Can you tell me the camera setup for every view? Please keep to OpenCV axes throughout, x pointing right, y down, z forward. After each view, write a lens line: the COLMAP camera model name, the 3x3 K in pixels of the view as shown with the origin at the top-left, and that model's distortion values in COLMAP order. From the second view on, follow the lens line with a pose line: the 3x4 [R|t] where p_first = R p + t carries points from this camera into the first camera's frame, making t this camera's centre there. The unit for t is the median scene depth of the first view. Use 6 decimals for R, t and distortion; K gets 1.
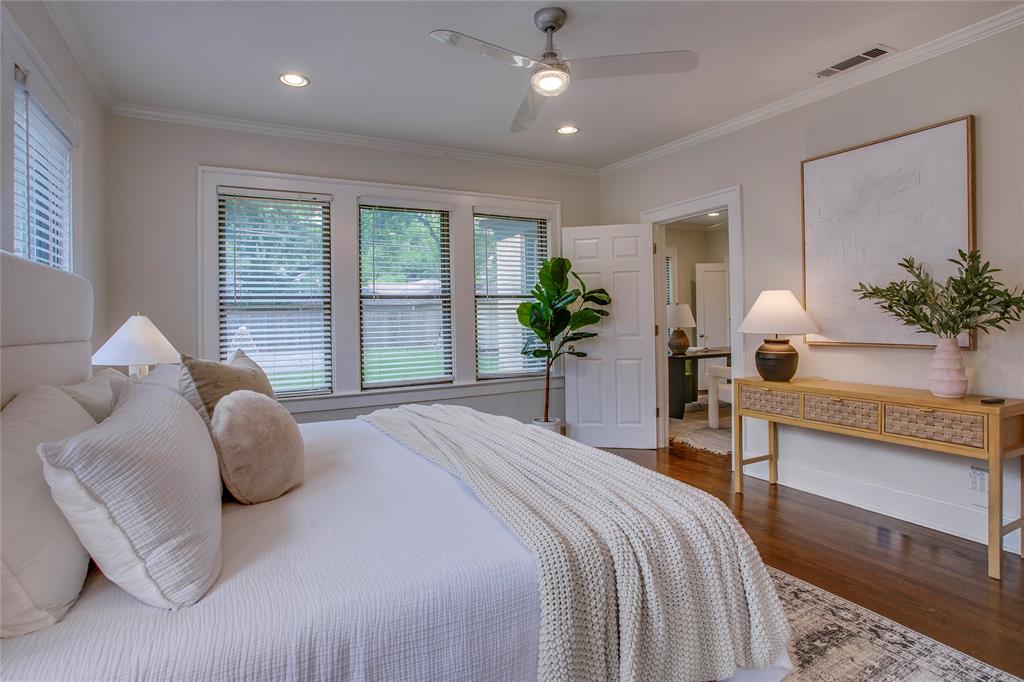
lens RADIAL K [[516.4, 0, 507.5], [0, 516.4, 327.1], [0, 0, 1]] dist [-0.072423, 0.034796]
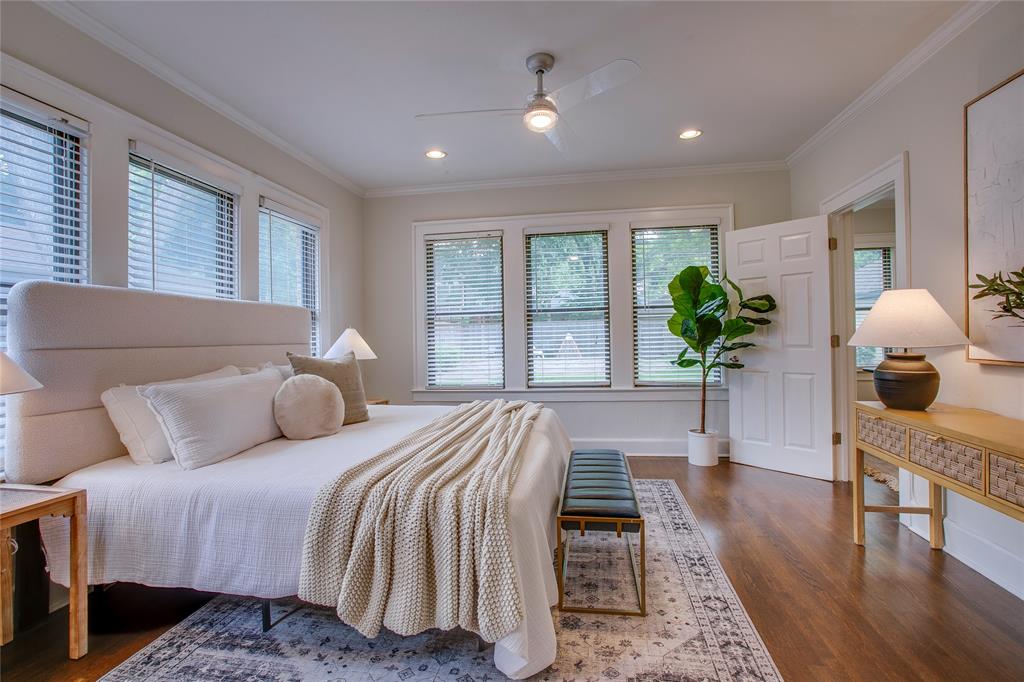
lens RADIAL K [[491.4, 0, 512.0], [0, 491.4, 341.0], [0, 0, 1]] dist [-0.065330, 0.037633]
pose [[0.793782, 0.009905, -0.608121, 0.394708], [-0.002536, 0.999913, 0.012977, -0.002883], [0.608197, -0.008758, 0.793738, 0.055876]]
